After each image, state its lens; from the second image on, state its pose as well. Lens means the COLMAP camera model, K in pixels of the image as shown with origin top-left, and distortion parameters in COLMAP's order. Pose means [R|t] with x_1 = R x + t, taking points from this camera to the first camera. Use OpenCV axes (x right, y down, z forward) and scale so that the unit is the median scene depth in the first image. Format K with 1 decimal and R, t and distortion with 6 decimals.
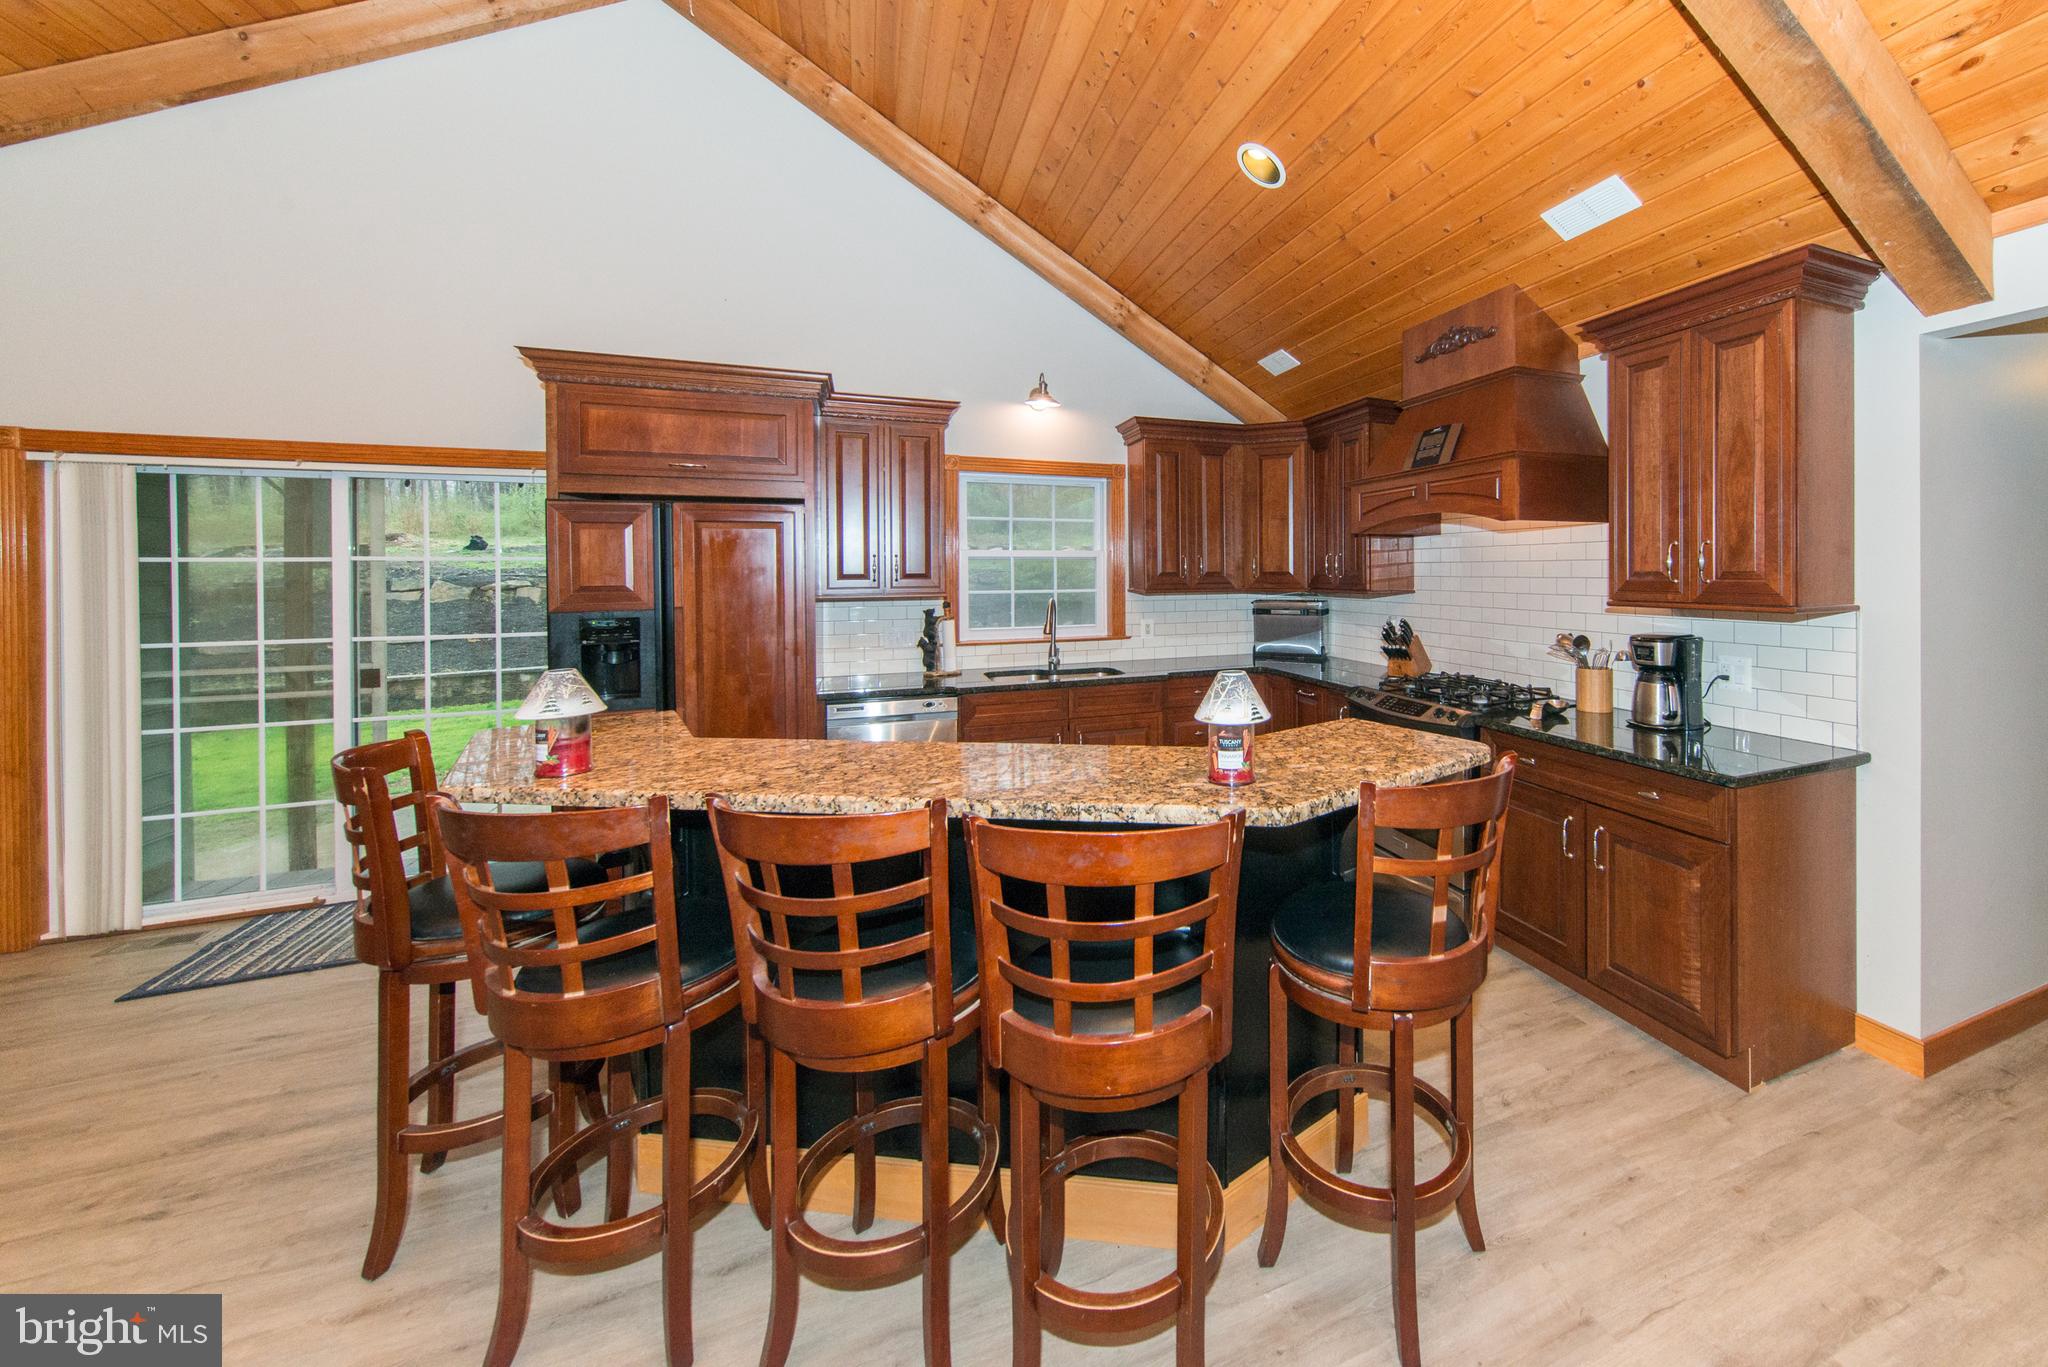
lens RADIAL K [[760.7, 0, 1189.7], [0, 760.7, 572.9], [0, 0, 1]] dist [0.002363, 0.000044]
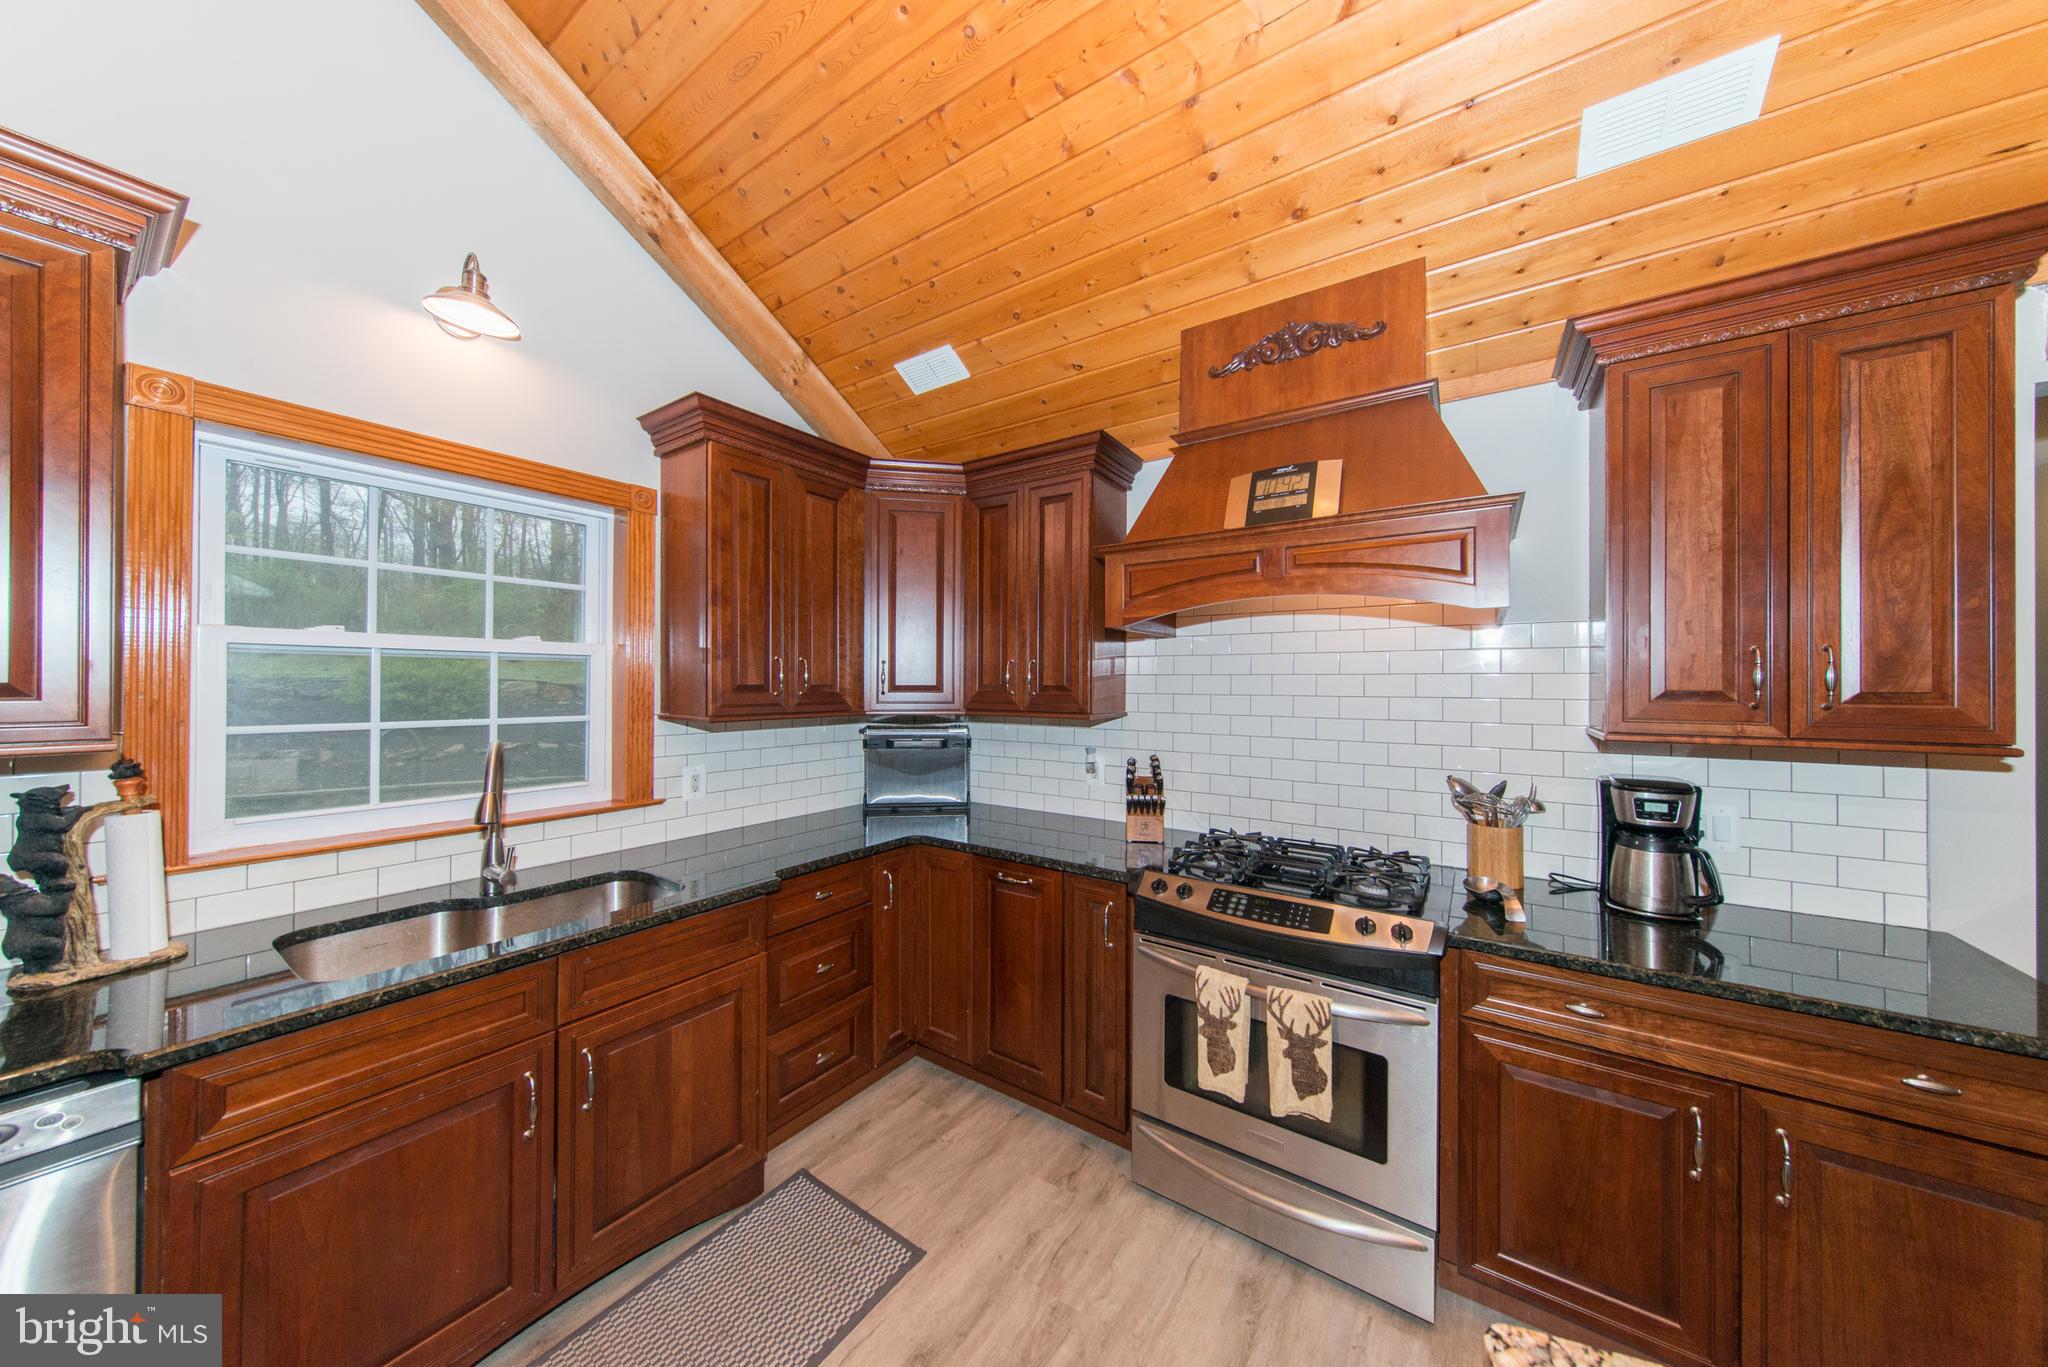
lens RADIAL K [[659.5, 0, 1026.6], [0, 659.5, 681.3], [0, 0, 1]] dist [-0.000848, 0.000299]
pose [[0.845244, 0.011029, 0.534267, -0.134909], [-0.007168, 0.999931, -0.009301, -0.000560], [-0.534333, 0.004032, 0.845265, 0.541302]]
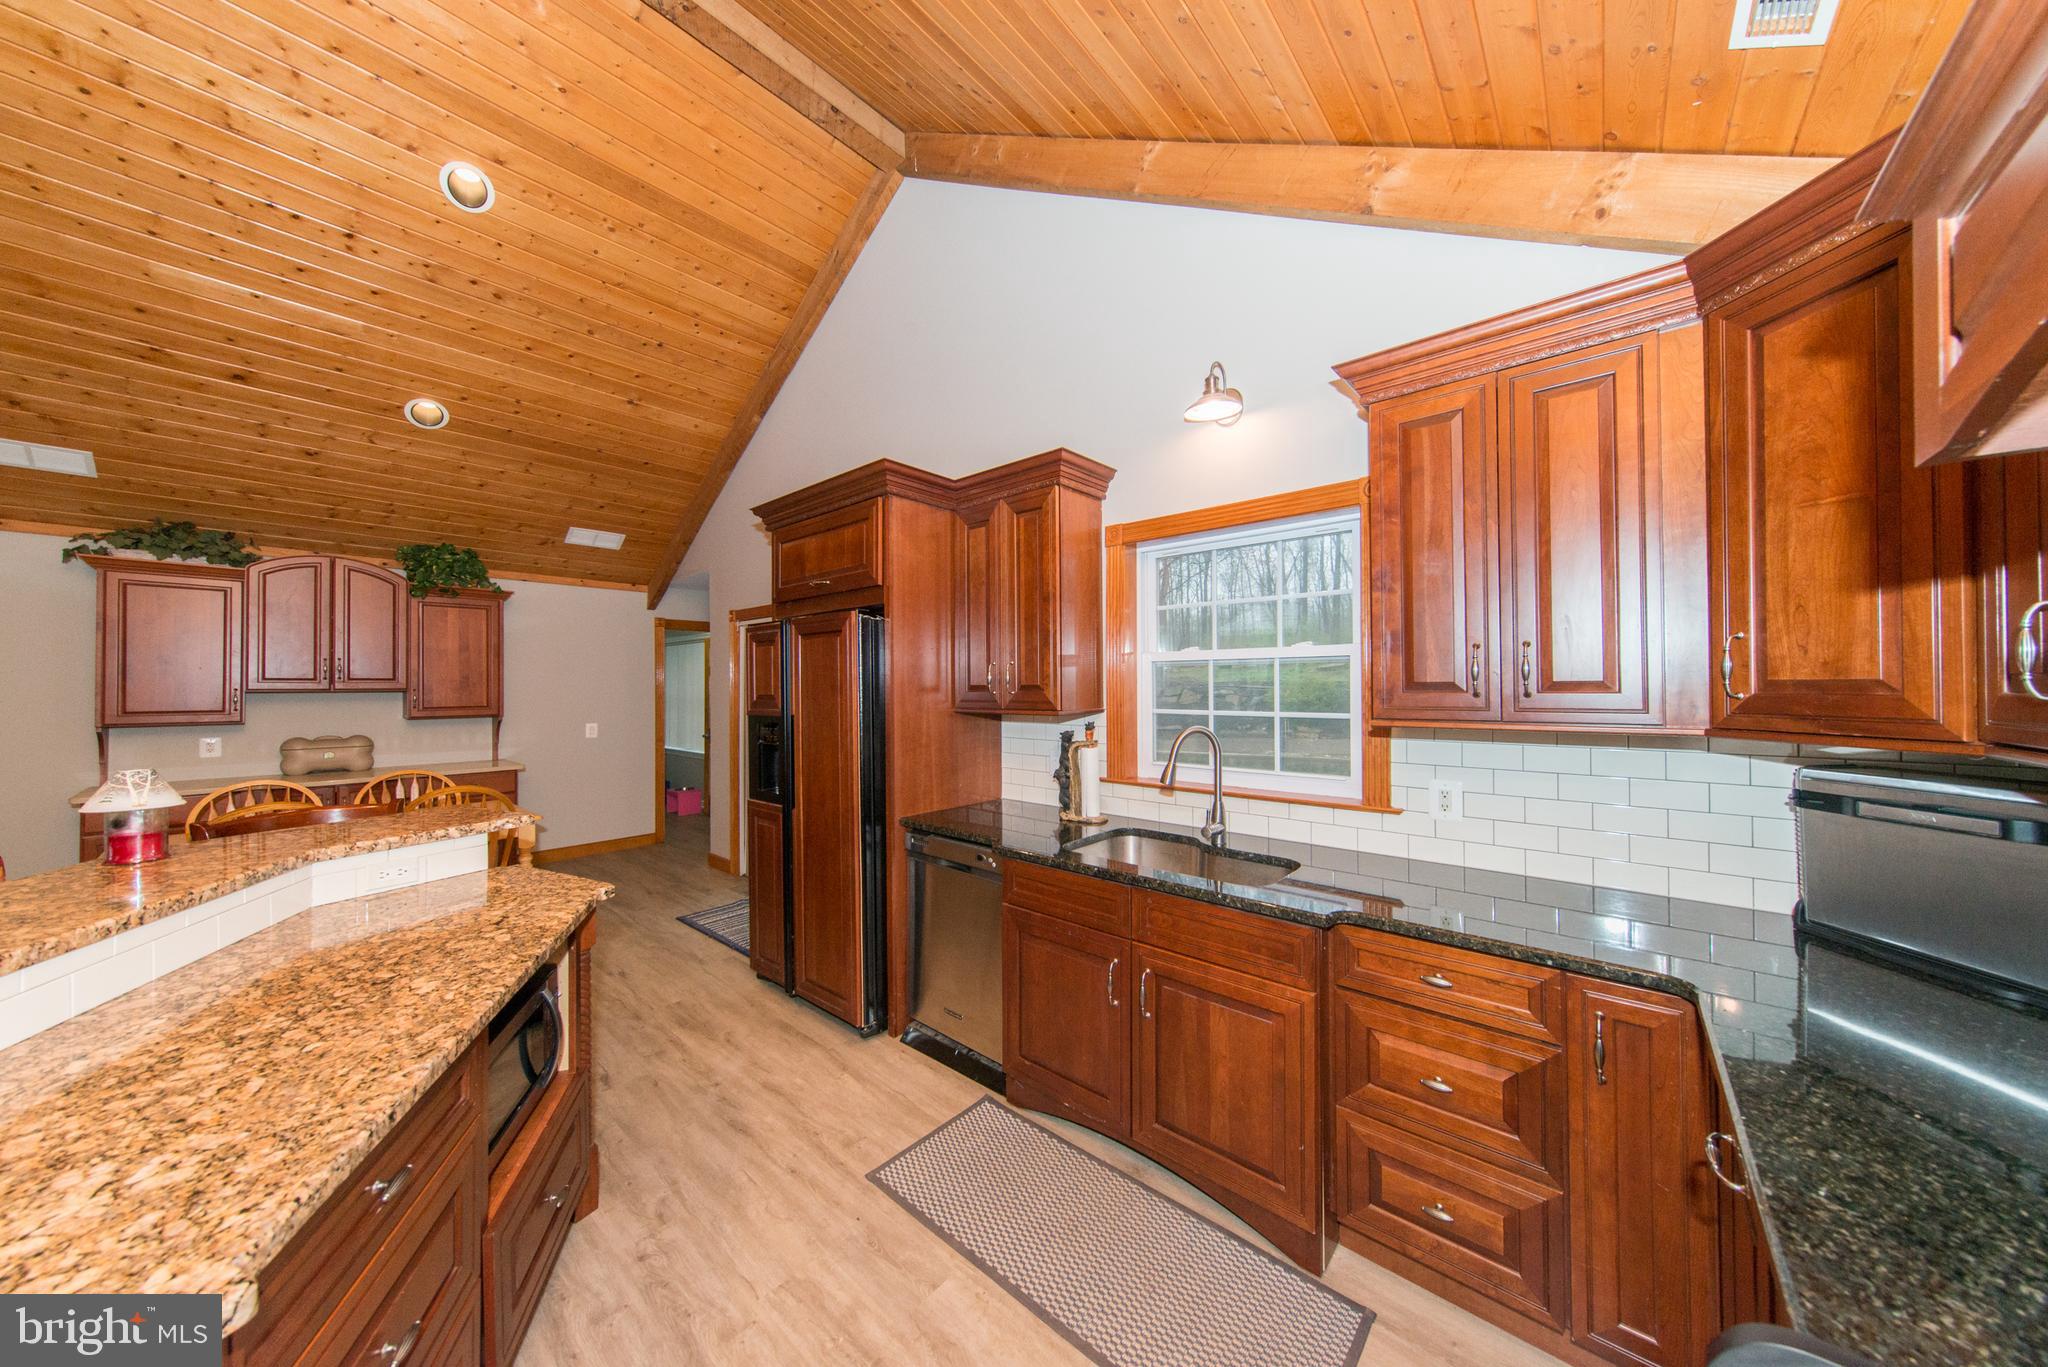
lens RADIAL K [[659.5, 0, 1027.3], [0, 659.5, 682.3], [0, 0, 1]] dist [-0.000848, 0.000299]
pose [[0.436005, -0.001803, -0.899943, 0.251105], [-0.001192, 0.999996, -0.002581, 0.000153], [0.899944, 0.002198, 0.436001, 0.707271]]
